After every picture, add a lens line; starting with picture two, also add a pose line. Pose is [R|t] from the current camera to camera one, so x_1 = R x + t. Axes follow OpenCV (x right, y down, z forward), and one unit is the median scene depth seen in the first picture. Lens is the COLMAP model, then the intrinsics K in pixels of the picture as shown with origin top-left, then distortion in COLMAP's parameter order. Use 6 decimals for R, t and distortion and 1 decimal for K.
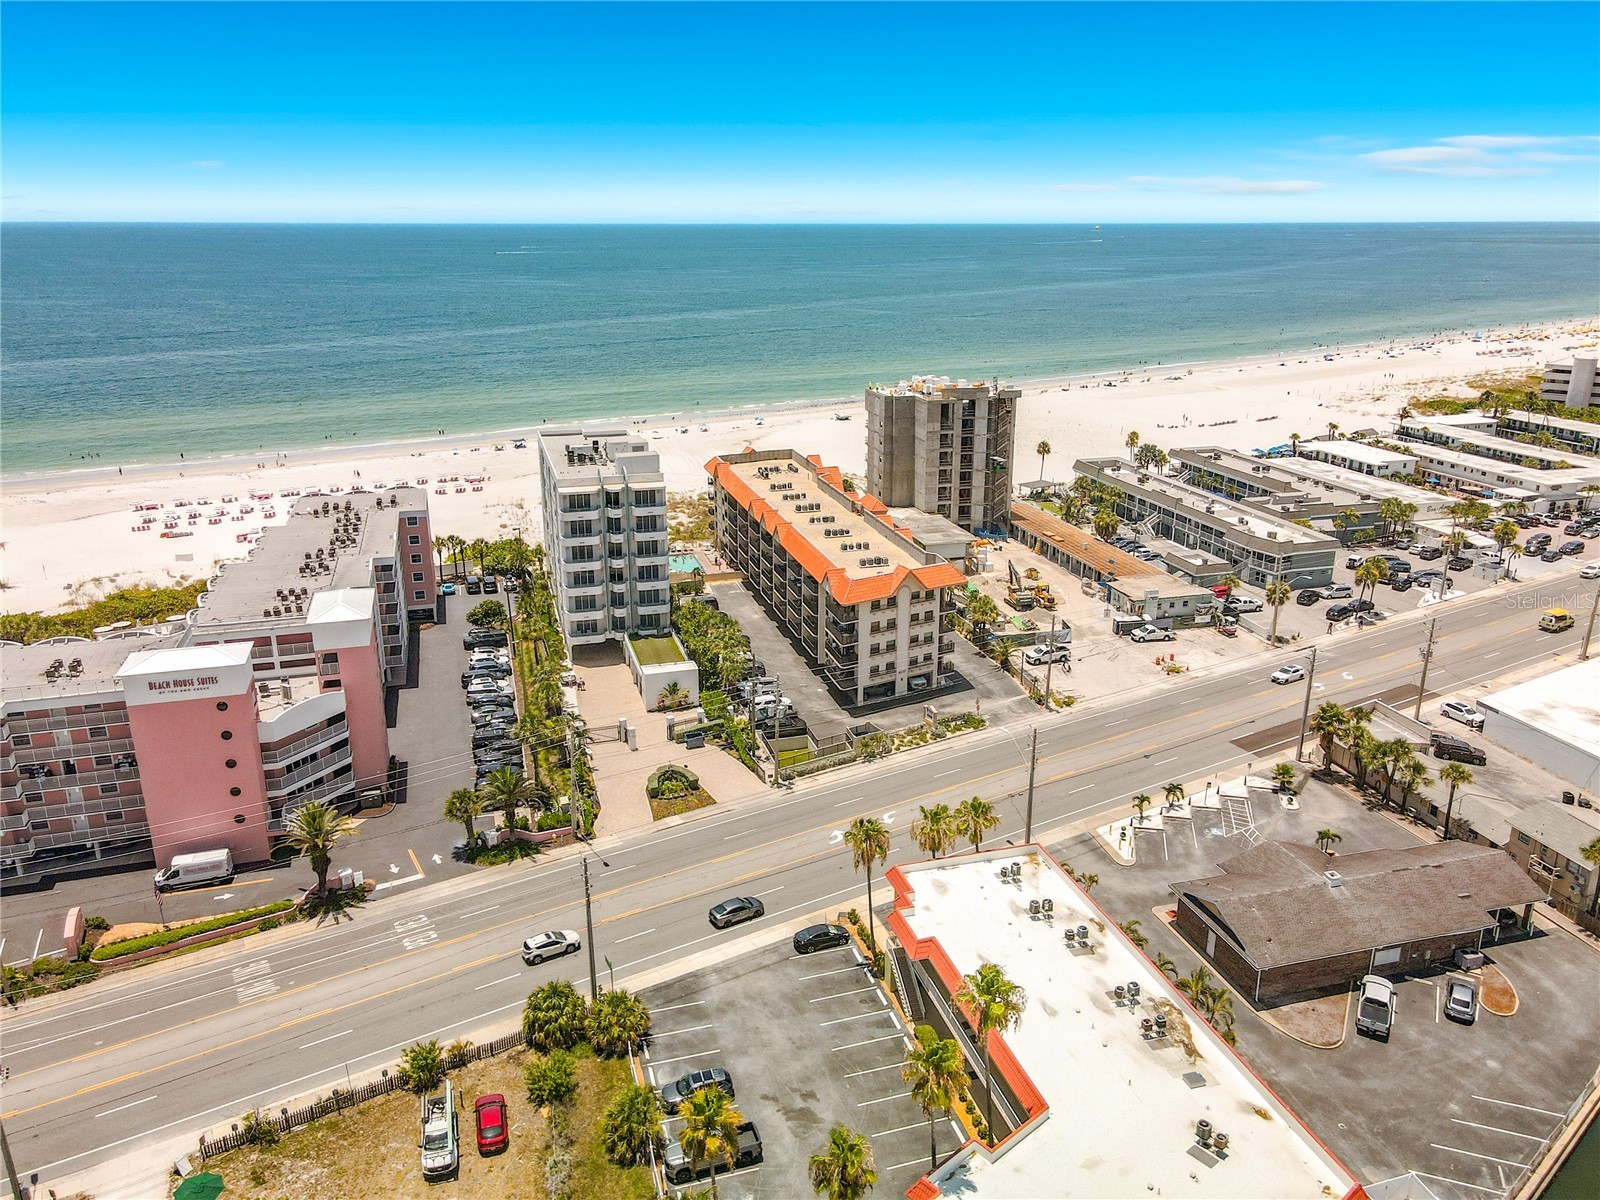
lens RADIAL K [[1179.8, 0, 806.3], [0, 1179.8, 596.1], [0, 0, 1]] dist [0.000682, 0.024300]
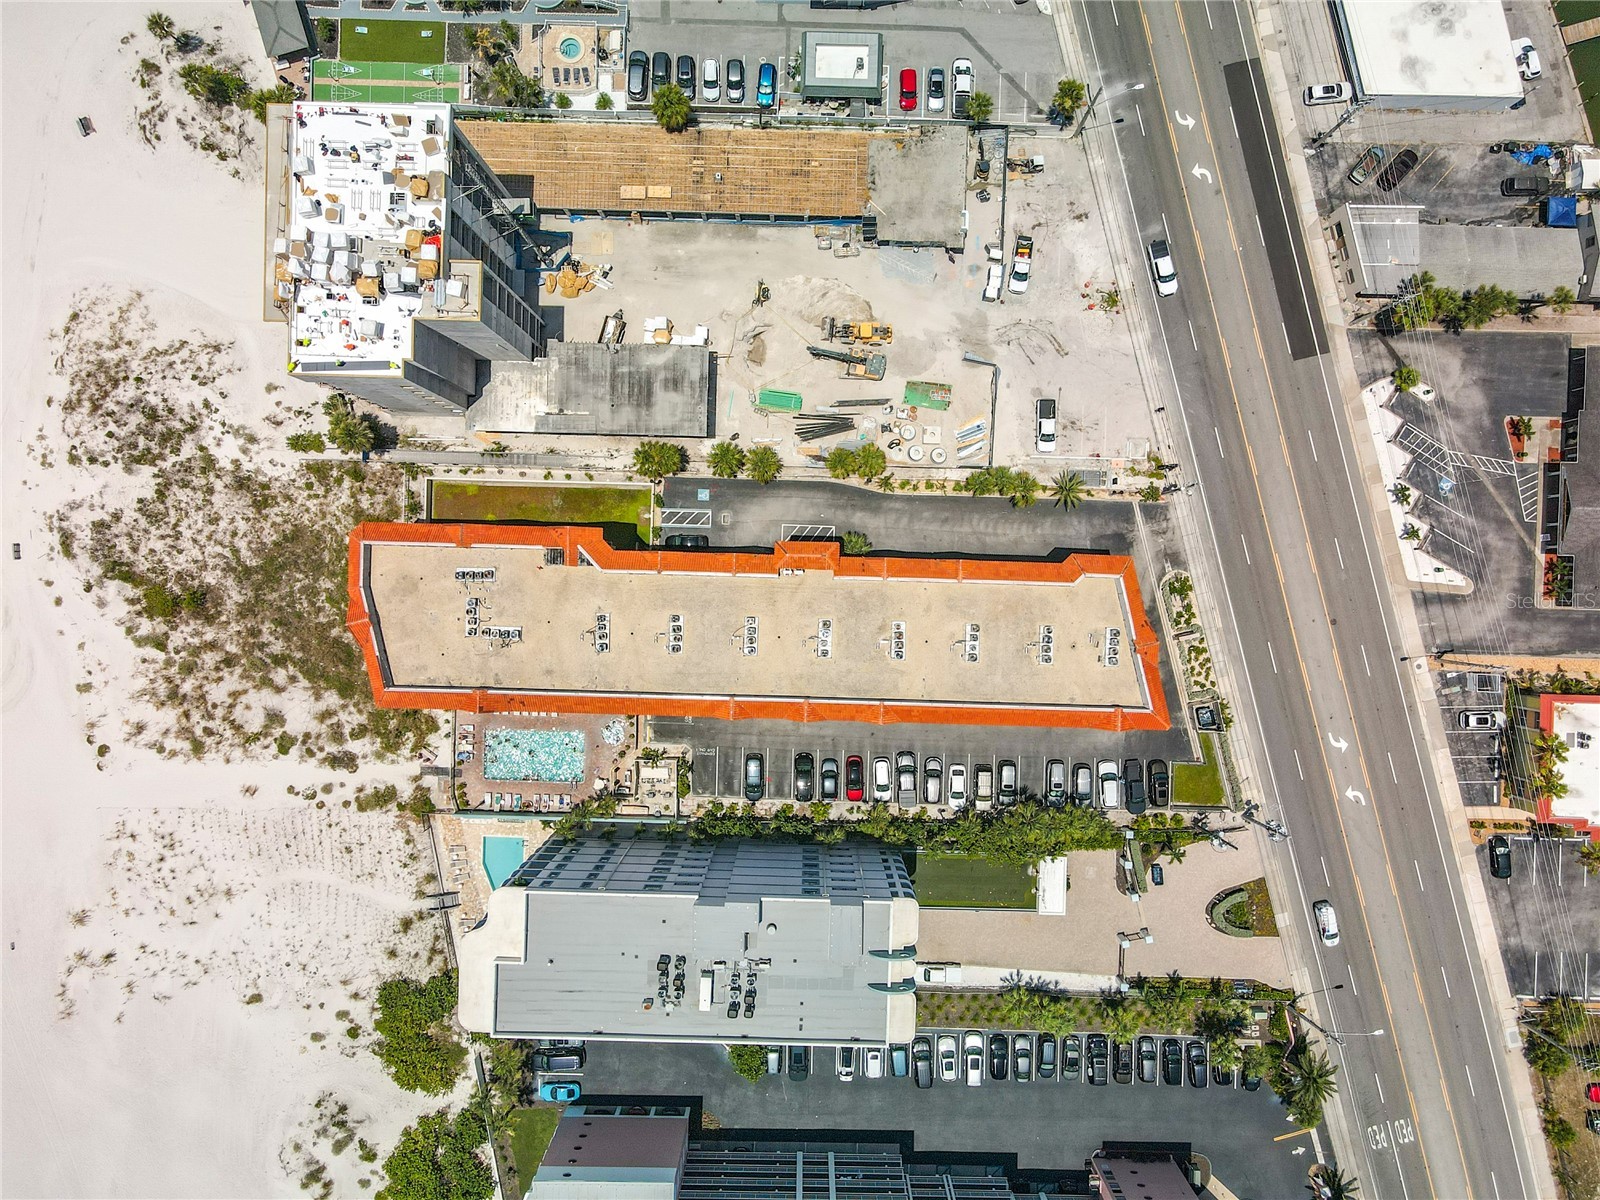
lens RADIAL K [[1169.4, 0, 805.9], [0, 1169.4, 601.8], [0, 0, 1]] dist [-0.003705, 0.032692]
pose [[0.304302, -0.952534, -0.008888, 0.040276], [0.292686, 0.084616, 0.952457, -0.809939], [-0.906496, -0.292436, 0.304543, 0.887587]]
